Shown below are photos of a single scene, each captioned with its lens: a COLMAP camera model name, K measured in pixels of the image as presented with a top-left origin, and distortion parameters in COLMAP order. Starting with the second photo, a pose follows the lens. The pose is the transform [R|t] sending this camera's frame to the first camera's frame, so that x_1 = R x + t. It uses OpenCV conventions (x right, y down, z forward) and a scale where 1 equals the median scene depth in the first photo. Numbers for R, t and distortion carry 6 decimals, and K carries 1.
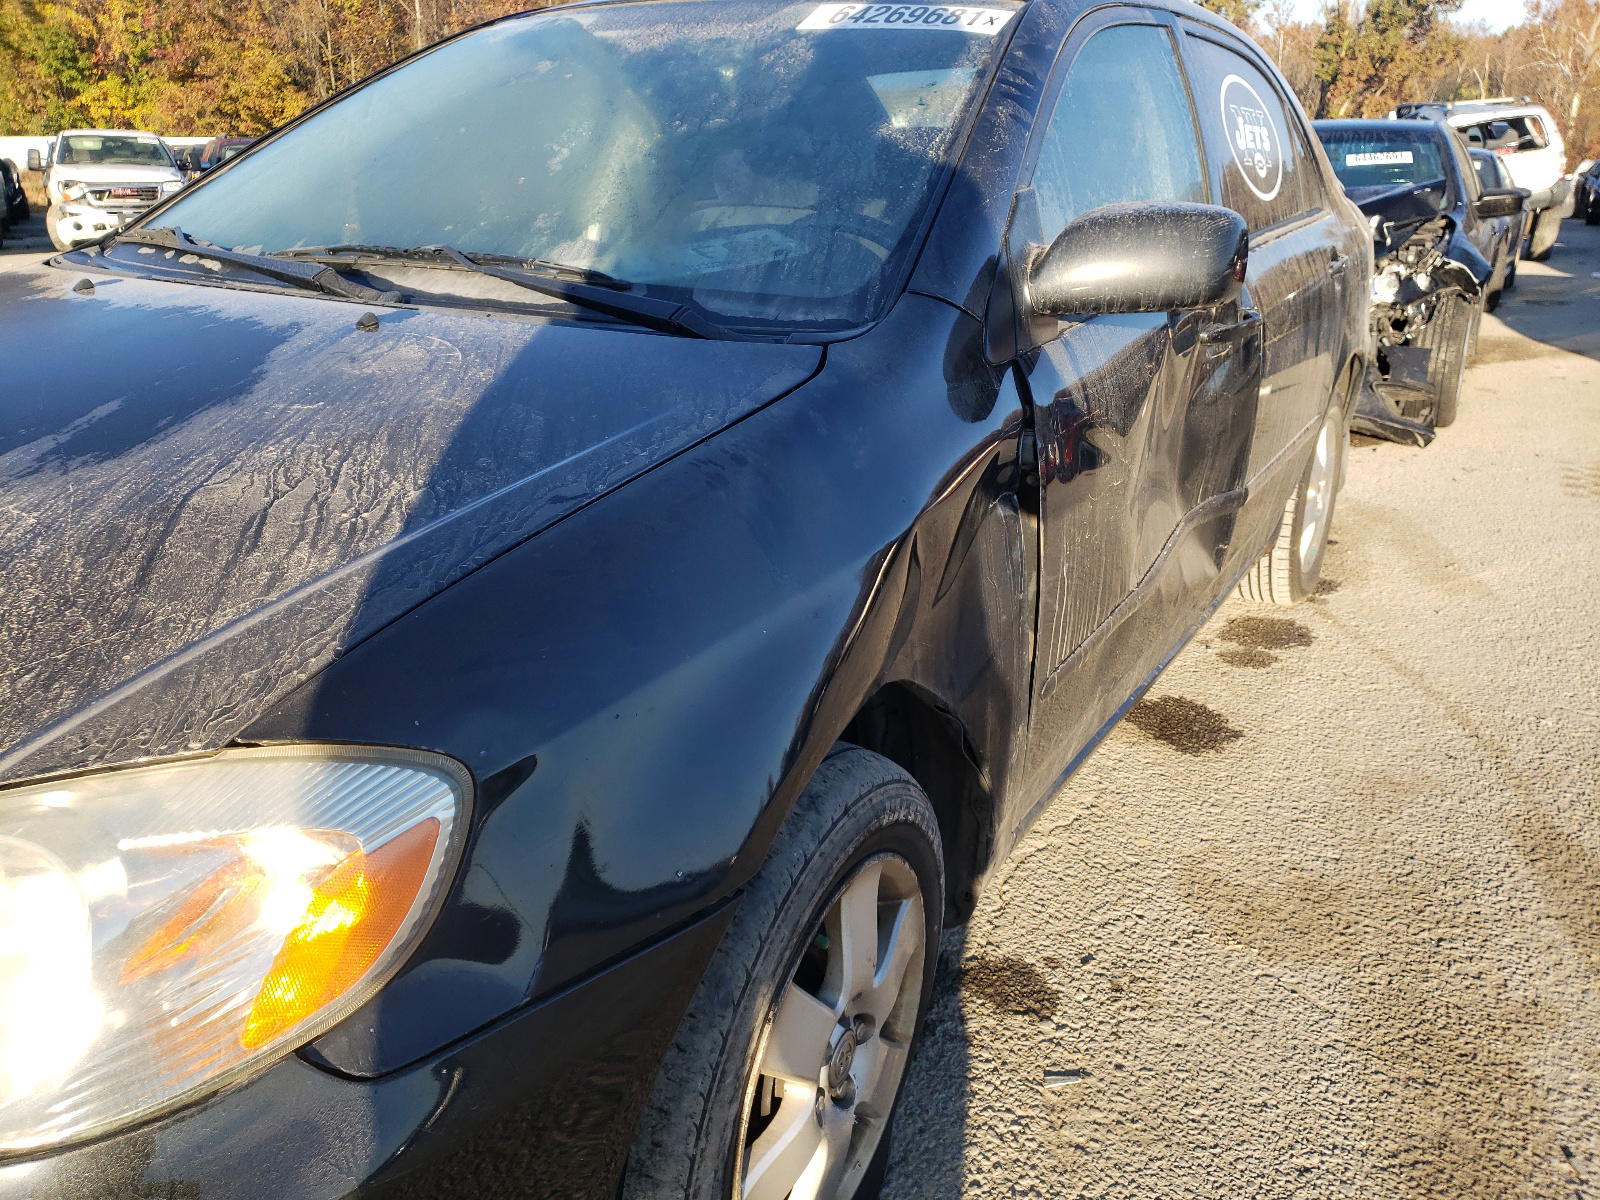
lens RADIAL K [[1221.9, 0, 800.0], [0, 1221.9, 600.0], [0, 0, 1]] dist [-0.005749, -0.008327]
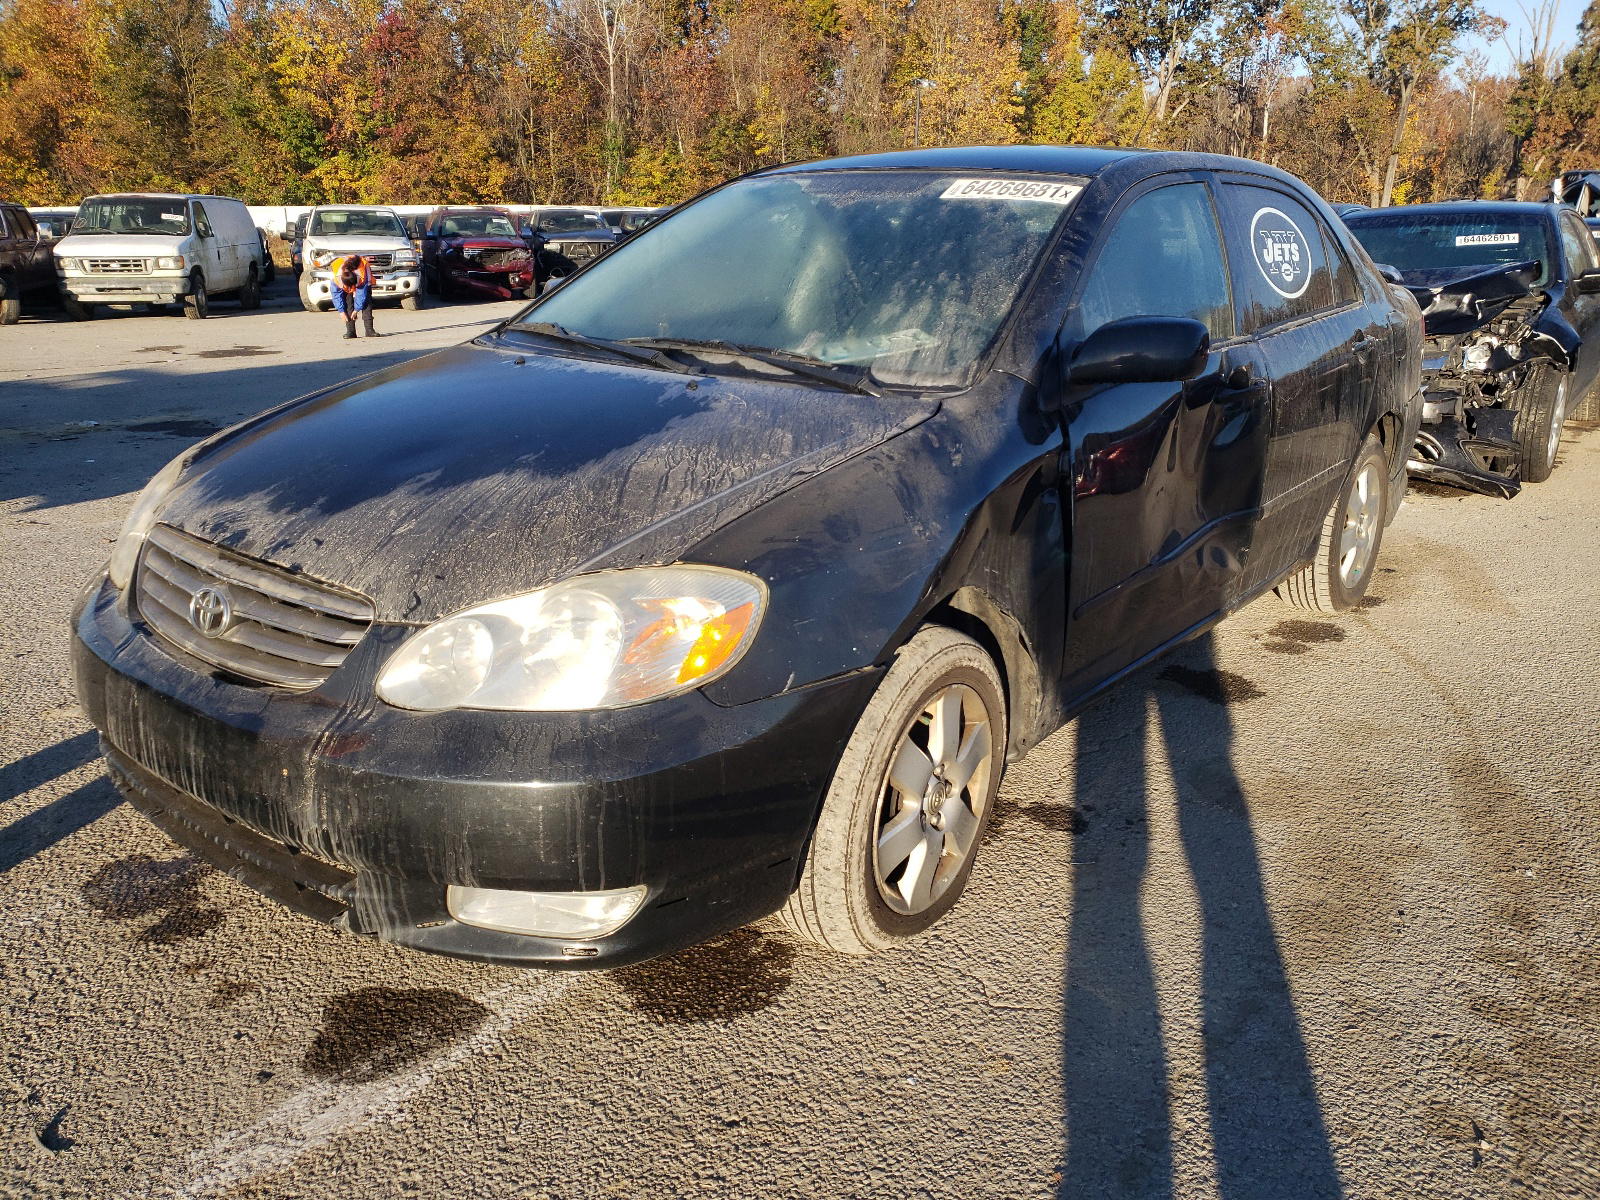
lens RADIAL K [[1193.9, 0, 800.0], [0, 1193.9, 600.0], [0, 0, 1]] dist [0.000054, -0.033362]
pose [[0.991212, 0.033814, -0.127889, 0.010054], [-0.038826, 0.998564, -0.036902, 0.032898], [0.126457, 0.041543, 0.991102, -0.157736]]
